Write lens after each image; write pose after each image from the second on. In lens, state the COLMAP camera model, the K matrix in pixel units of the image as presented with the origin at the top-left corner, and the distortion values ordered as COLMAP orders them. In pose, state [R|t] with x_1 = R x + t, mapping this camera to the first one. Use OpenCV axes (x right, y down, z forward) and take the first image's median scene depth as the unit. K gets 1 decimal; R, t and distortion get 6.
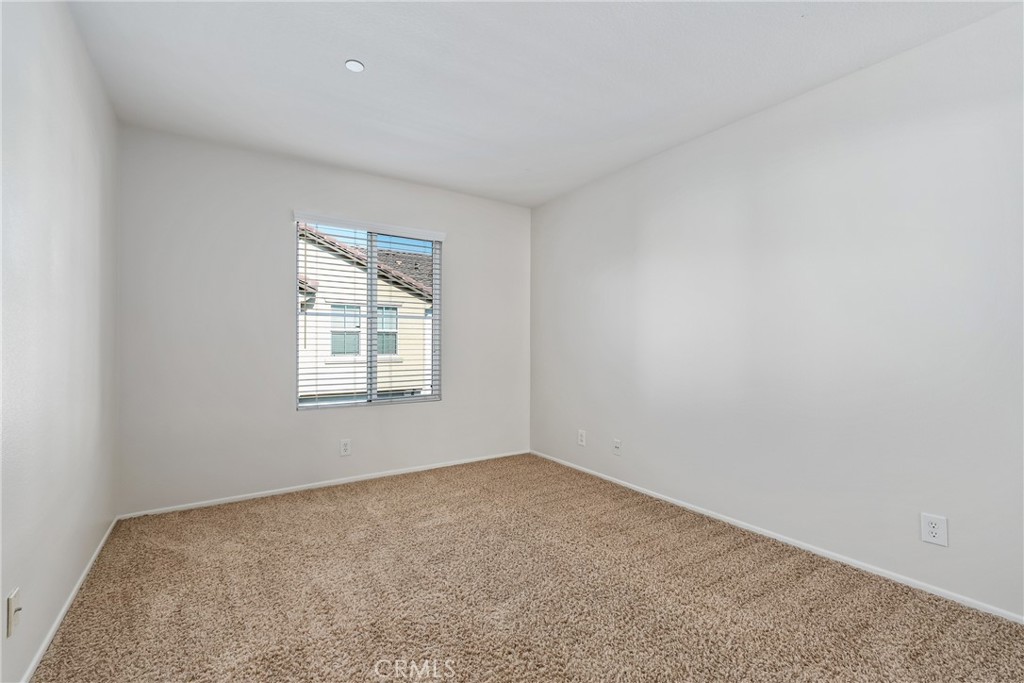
lens RADIAL K [[449.9, 0, 511.9], [0, 449.9, 341.3], [0, 0, 1]] dist [0.000556, 0.000126]
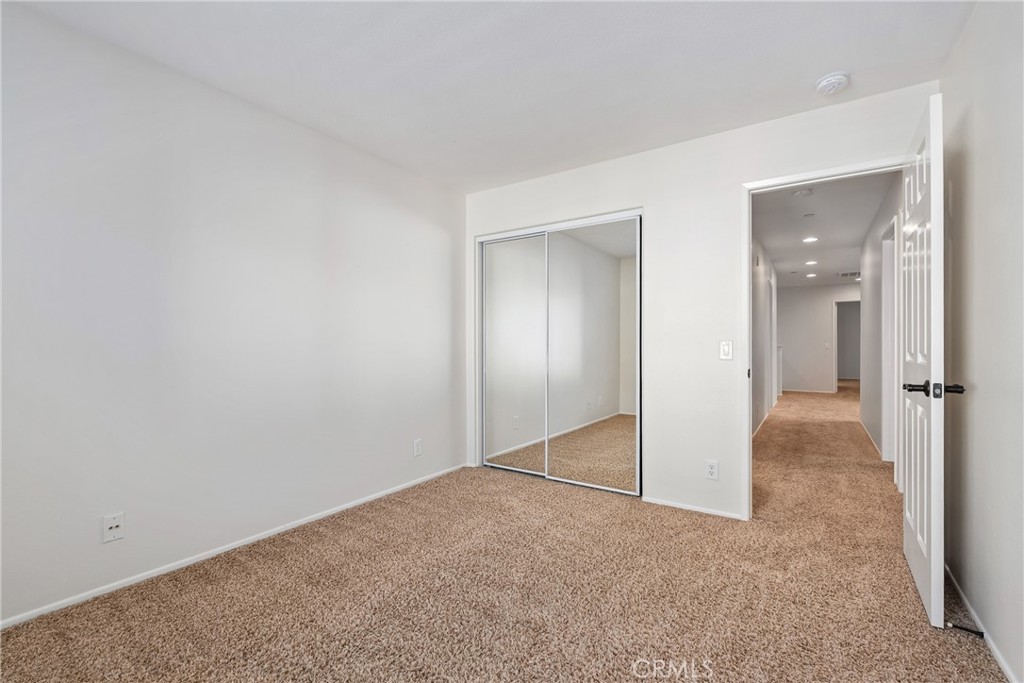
lens RADIAL K [[449.9, 0, 511.7], [0, 449.9, 343.2], [0, 0, 1]] dist [0.000556, 0.000126]
pose [[-0.372643, 0.000251, 0.927975, -0.572401], [0.000661, 1.000000, -0.000005, 0.000609], [-0.927974, 0.000612, -0.372643, 0.867441]]
